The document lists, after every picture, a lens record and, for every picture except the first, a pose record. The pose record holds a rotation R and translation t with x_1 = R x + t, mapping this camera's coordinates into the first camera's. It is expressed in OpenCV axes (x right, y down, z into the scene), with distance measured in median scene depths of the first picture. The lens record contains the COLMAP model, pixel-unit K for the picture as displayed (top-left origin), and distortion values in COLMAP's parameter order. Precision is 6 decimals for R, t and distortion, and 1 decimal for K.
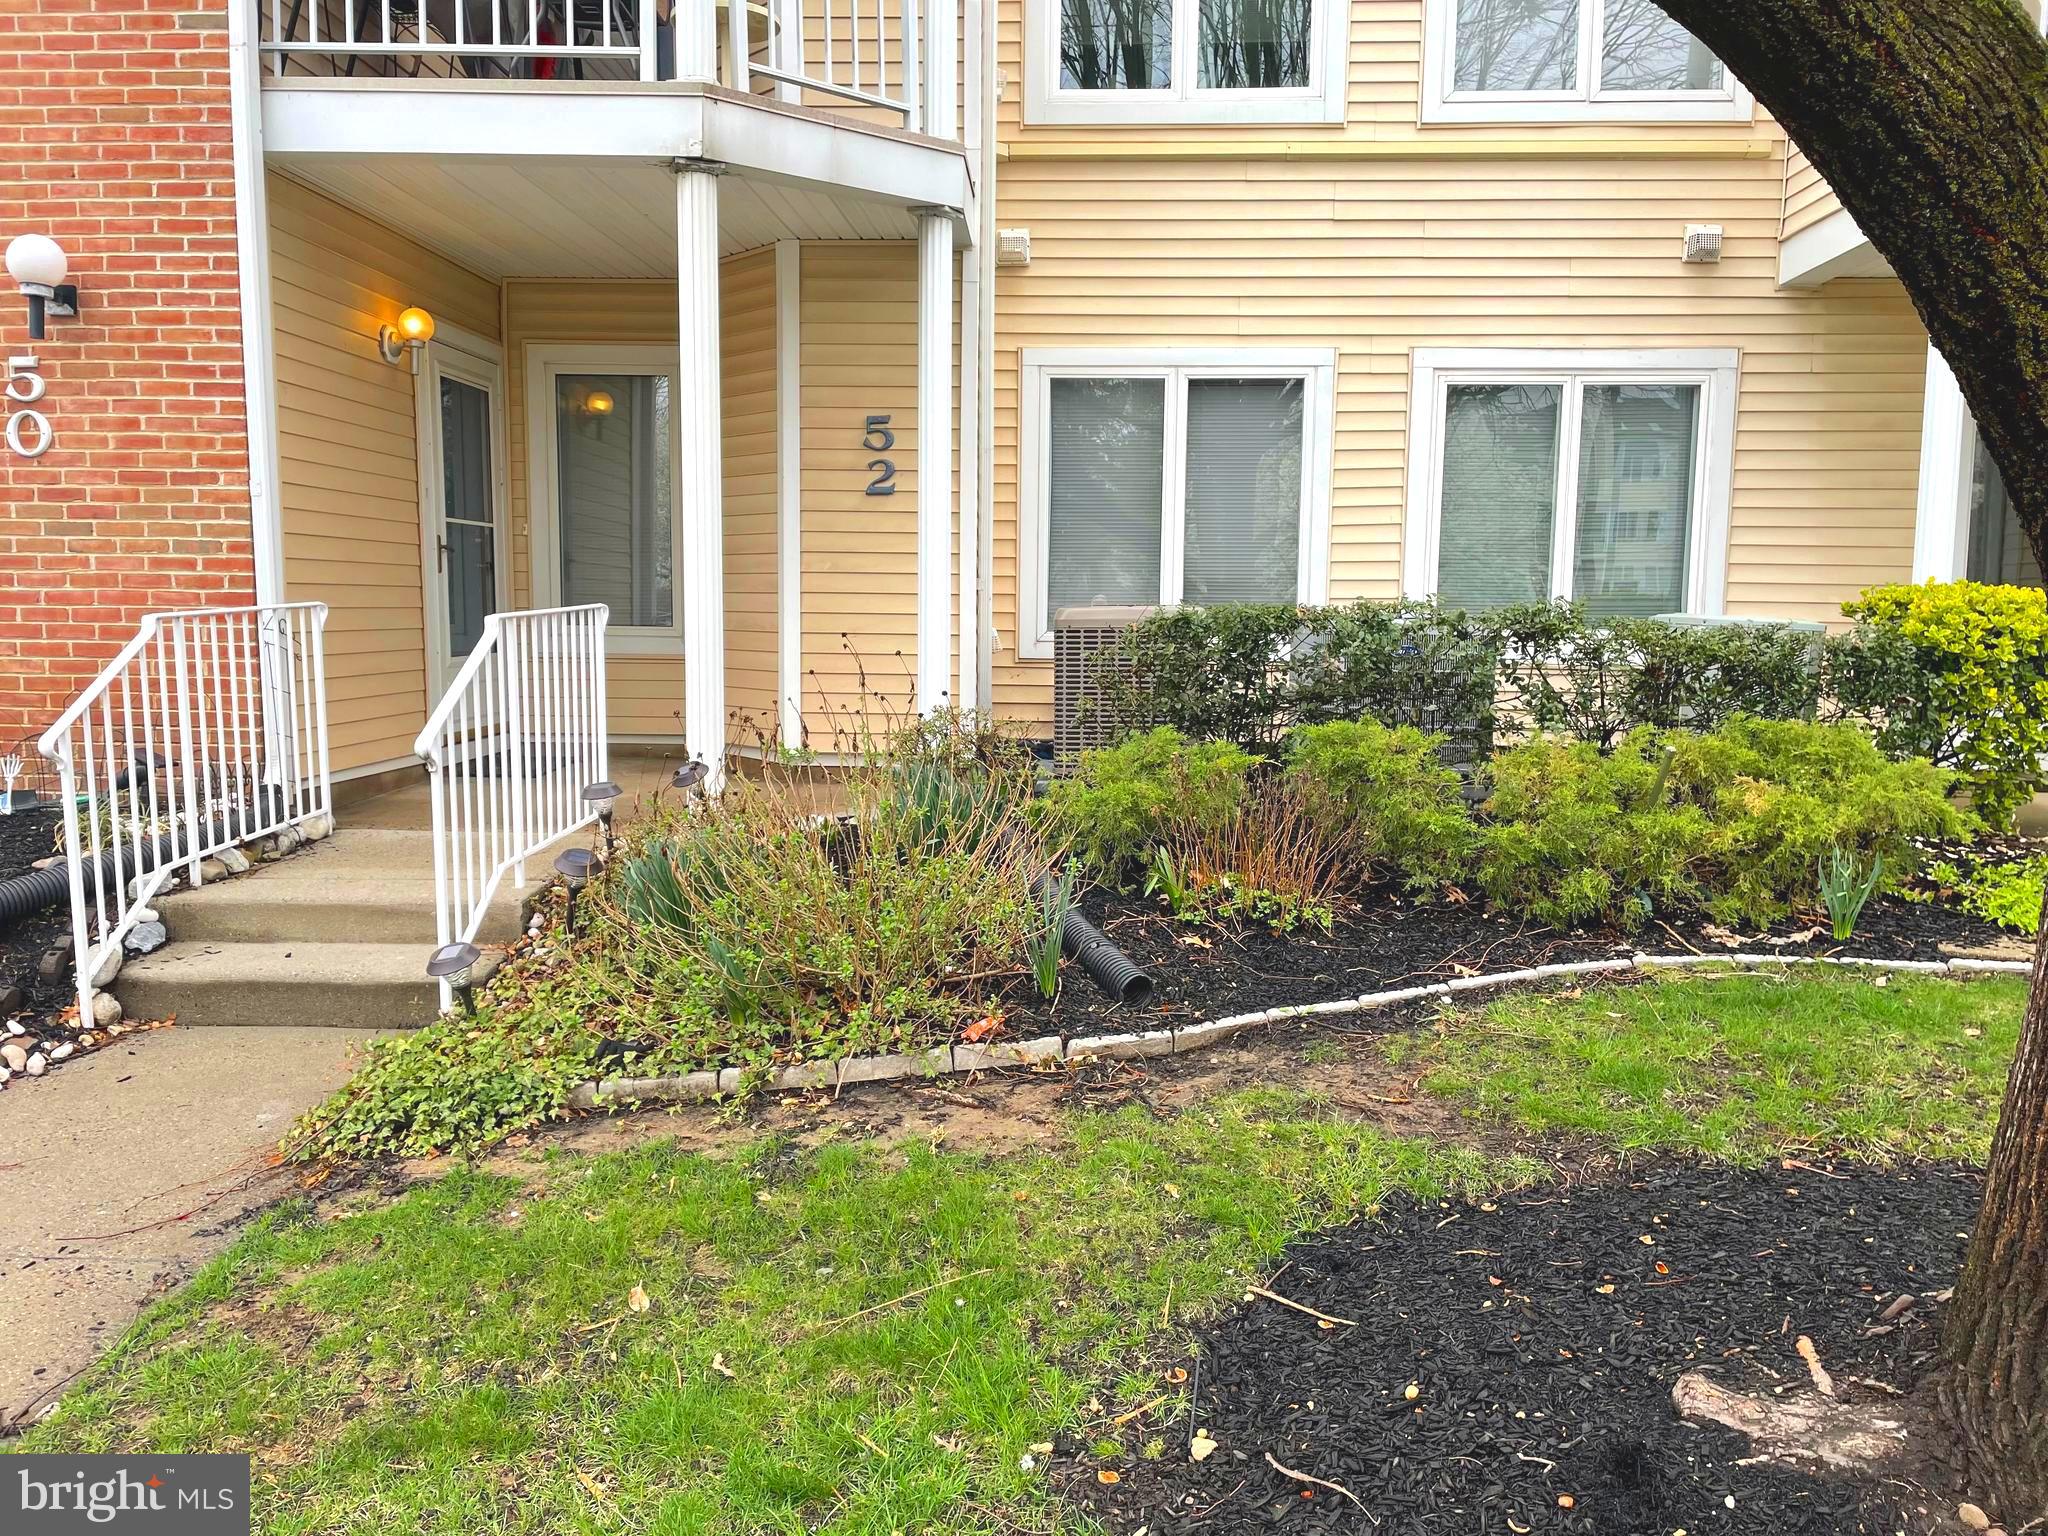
lens RADIAL K [[1532.6, 0, 1024.5], [0, 1532.6, 760.0], [0, 0, 1]] dist [0.087512, -0.112505]
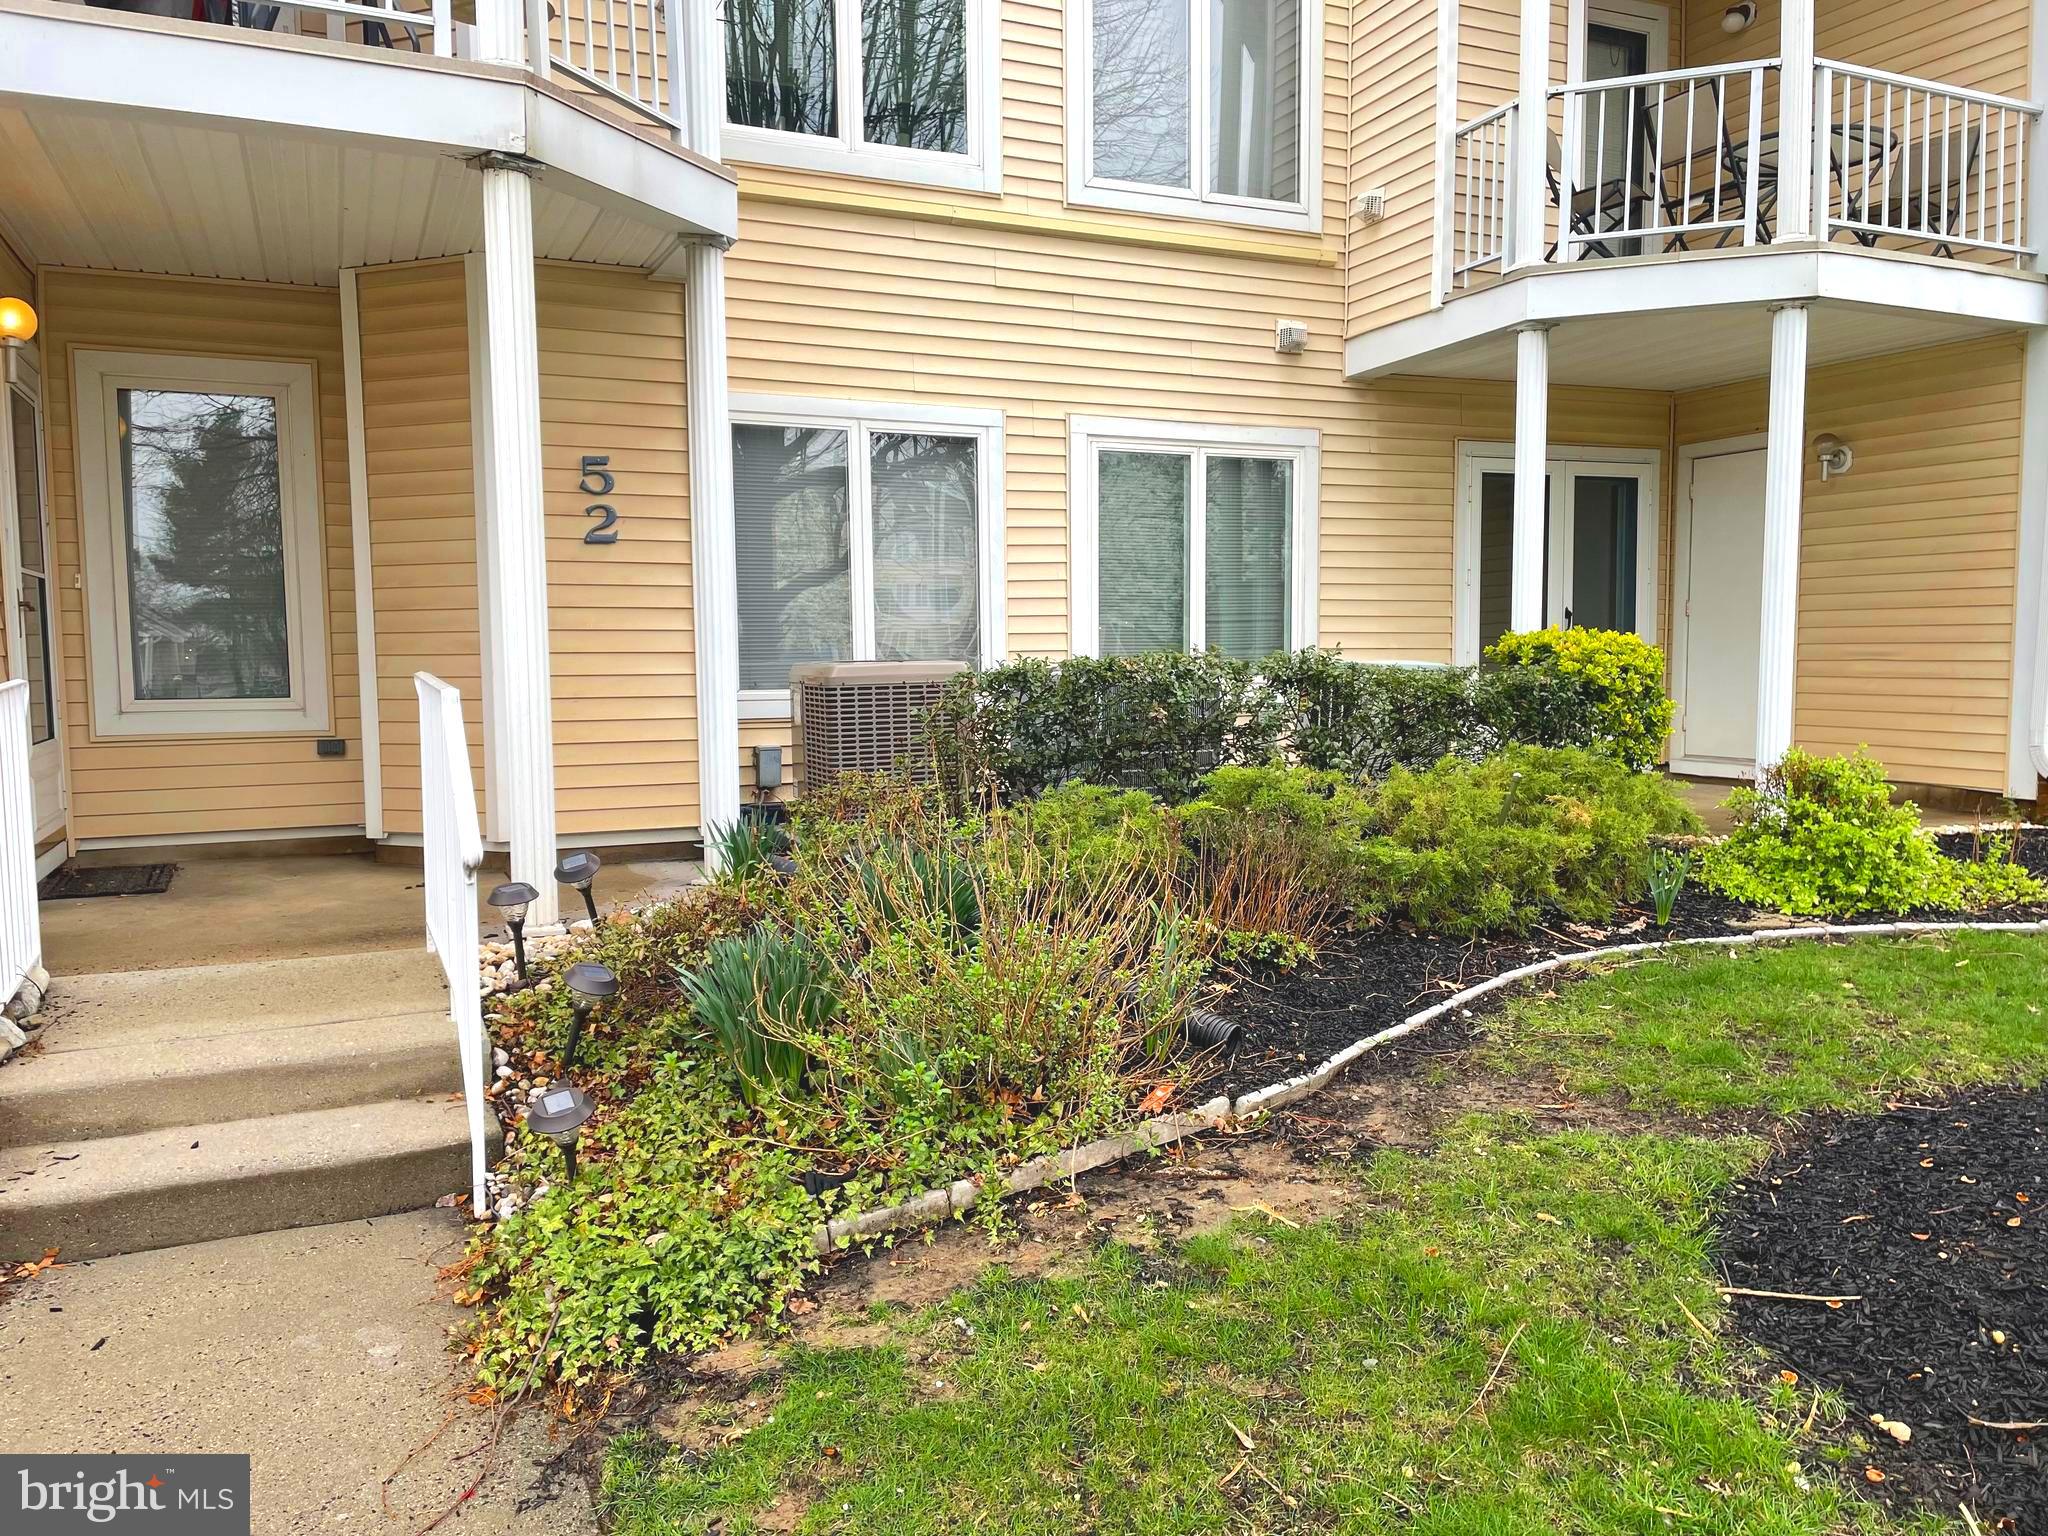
lens RADIAL K [[1532.6, 0, 1023.3], [0, 1532.6, 773.4], [0, 0, 1]] dist [0.087512, -0.112505]
pose [[0.894854, -0.053002, 0.443201, -0.436665], [0.064194, 0.997884, -0.010278, -0.020899], [-0.441719, 0.037648, 0.896363, 0.136088]]
